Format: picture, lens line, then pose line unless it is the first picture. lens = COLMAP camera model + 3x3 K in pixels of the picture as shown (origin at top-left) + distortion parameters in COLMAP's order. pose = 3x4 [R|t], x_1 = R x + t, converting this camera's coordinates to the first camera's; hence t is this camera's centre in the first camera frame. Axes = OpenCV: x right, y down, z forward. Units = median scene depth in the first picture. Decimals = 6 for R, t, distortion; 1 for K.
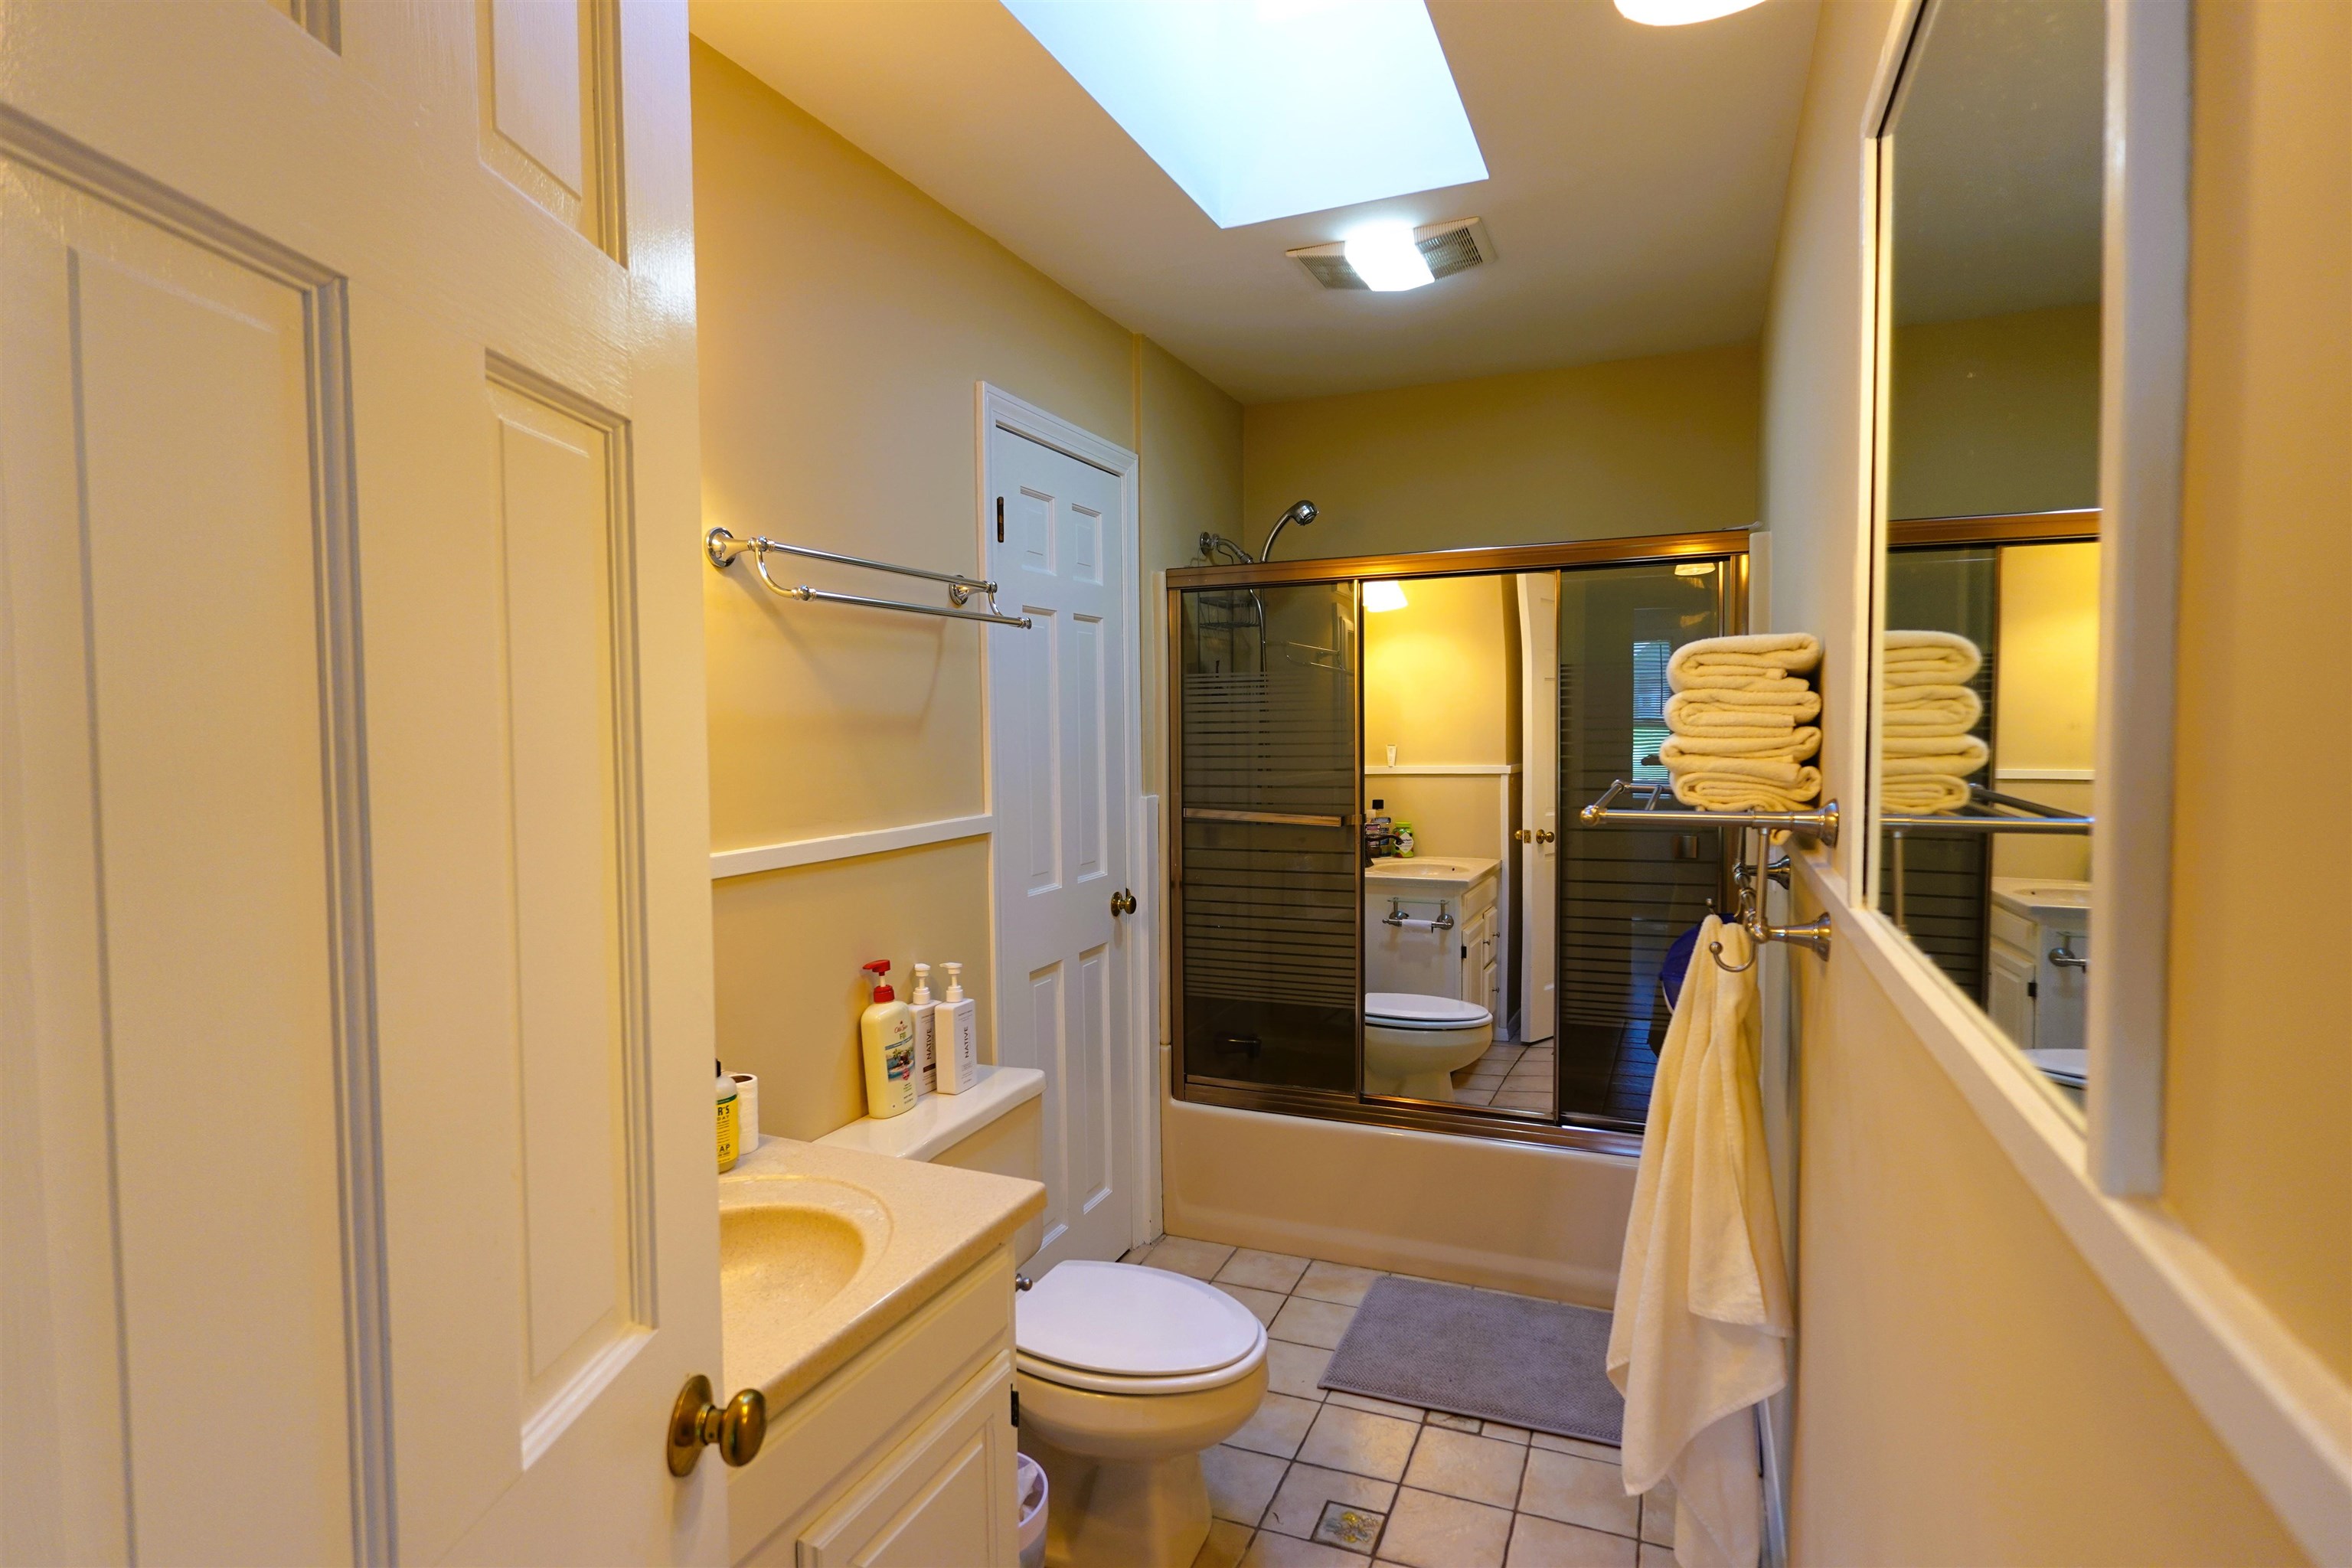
lens RADIAL K [[1188.0, 0, 1176.0], [0, 1188.0, 784.0], [0, 0, 1]] dist [0.000908, -0.001427]
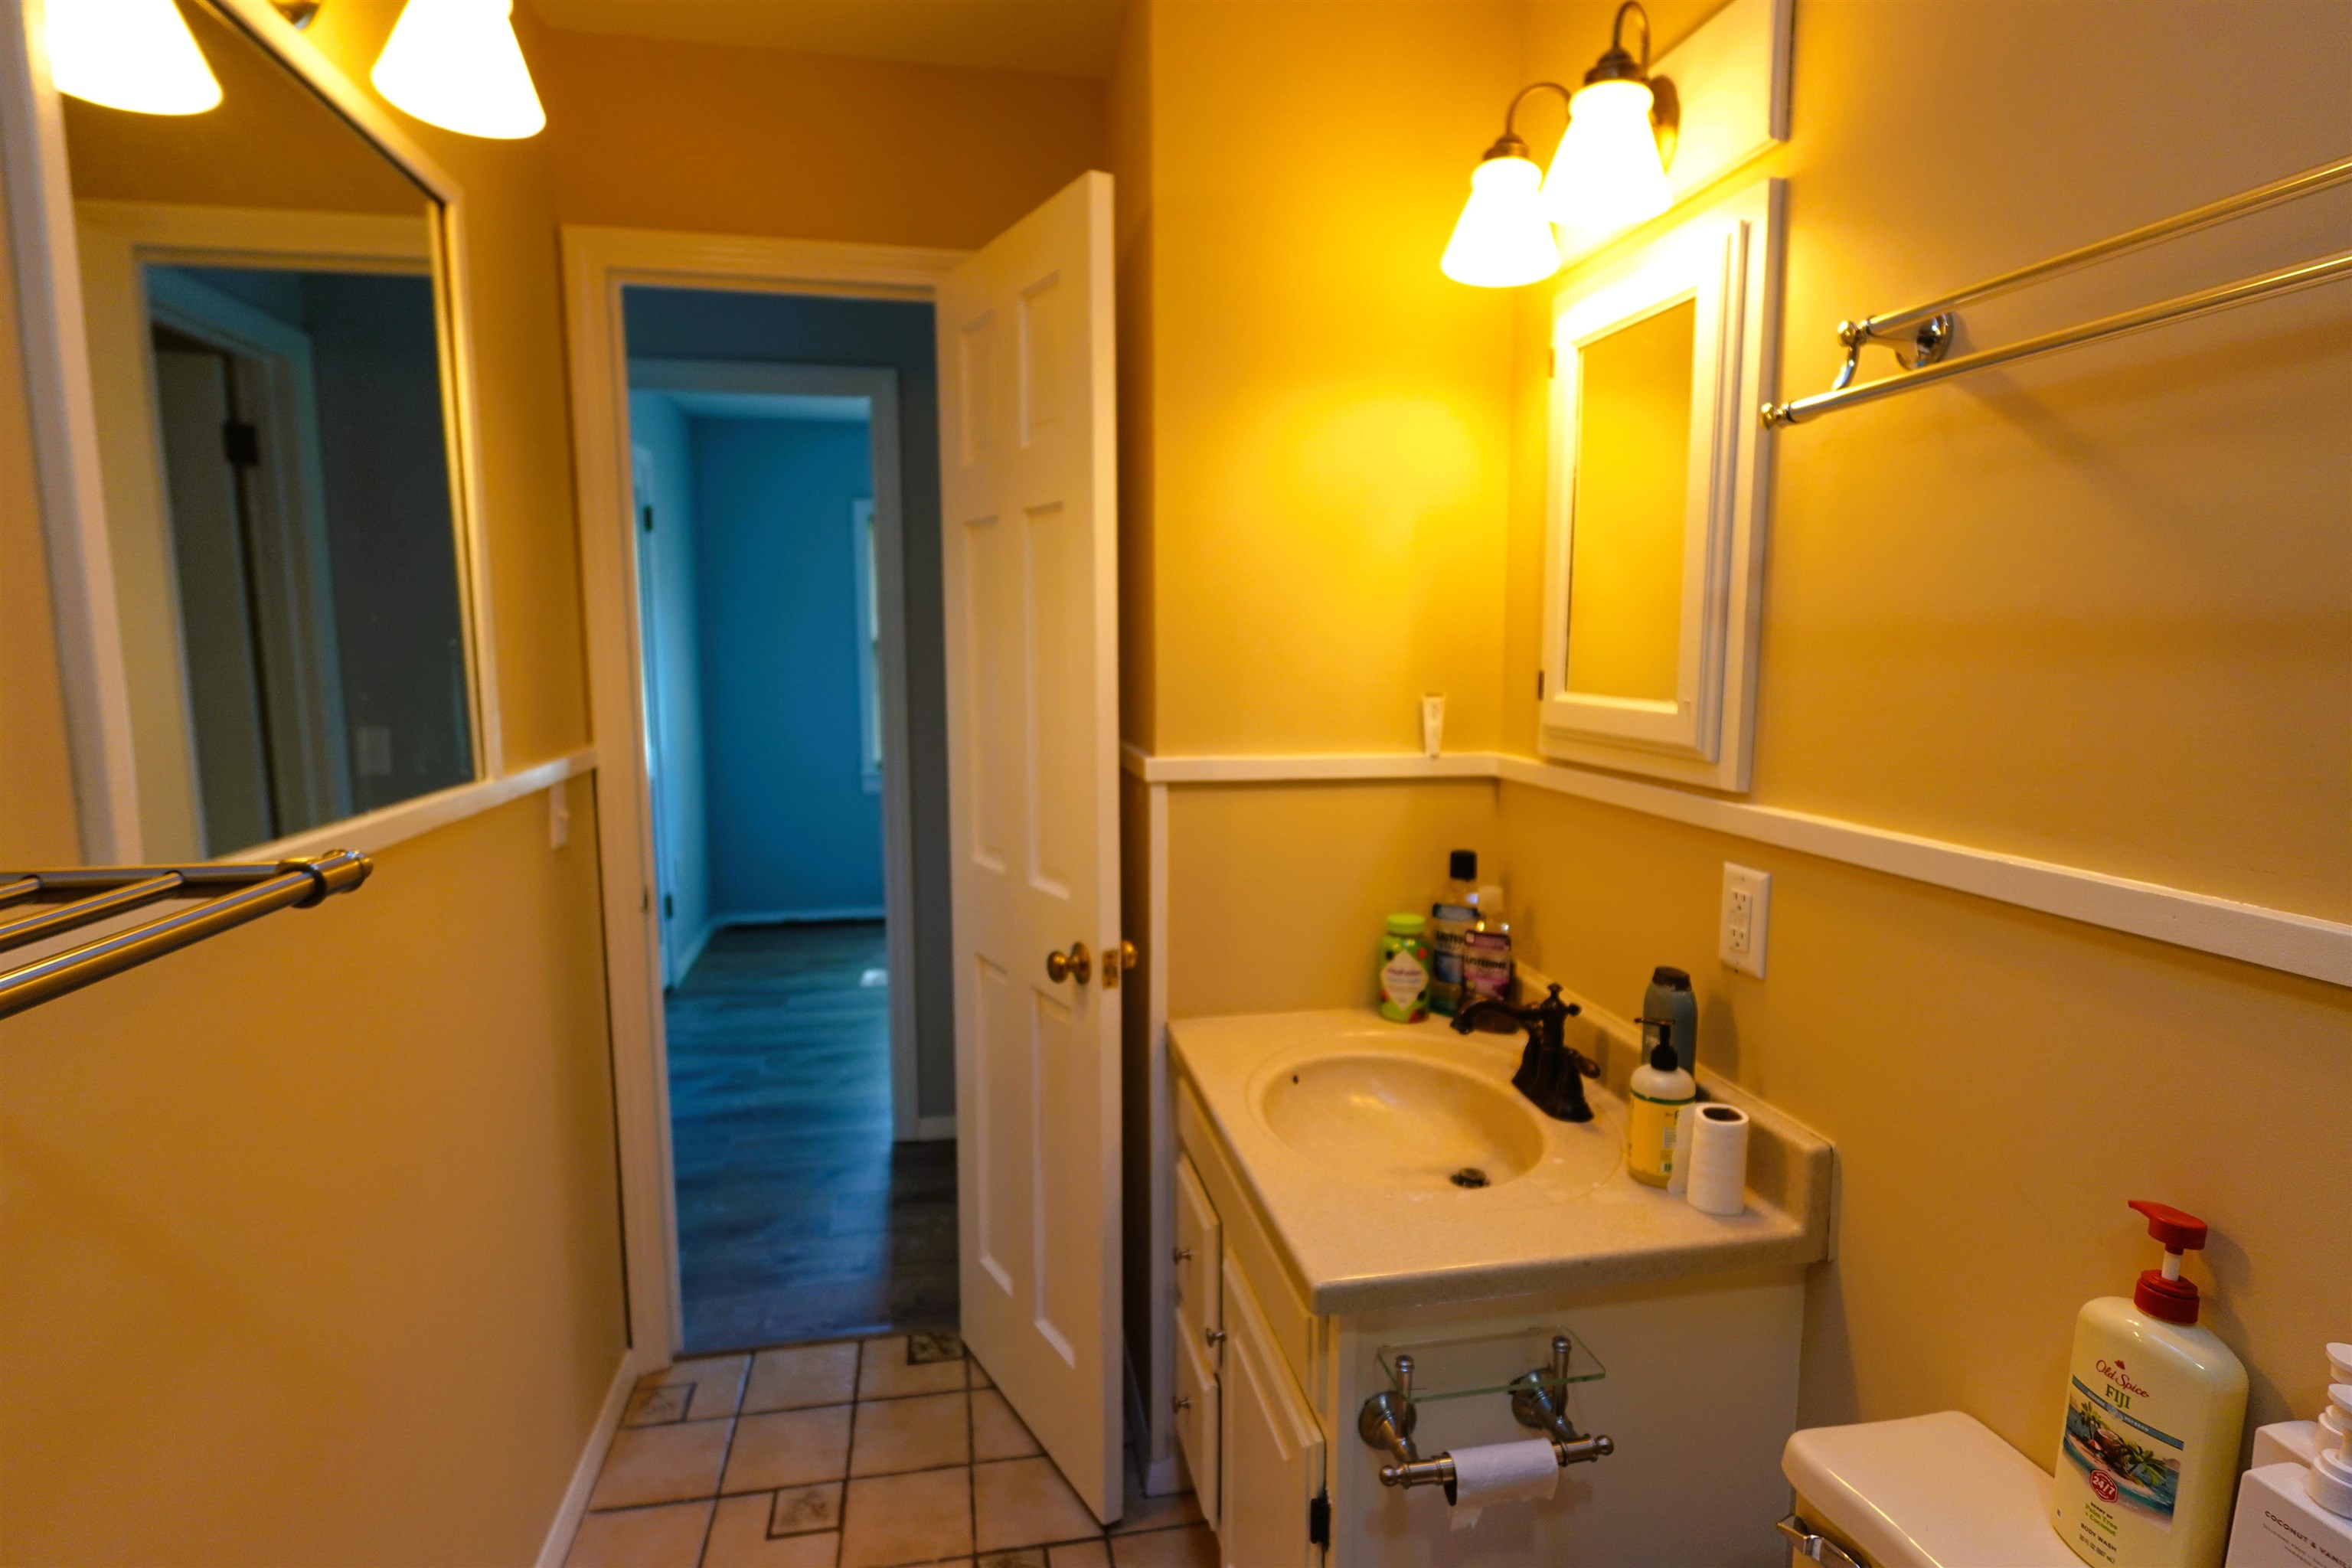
lens RADIAL K [[1188.0, 0, 1176.0], [0, 1188.0, 784.0], [0, 0, 1]] dist [0.000908, -0.001427]
pose [[-0.828314, 0.080007, -0.554522, 0.267904], [-0.016556, 0.985824, 0.166966, -0.063559], [0.560020, 0.147481, -0.815247, 1.213300]]
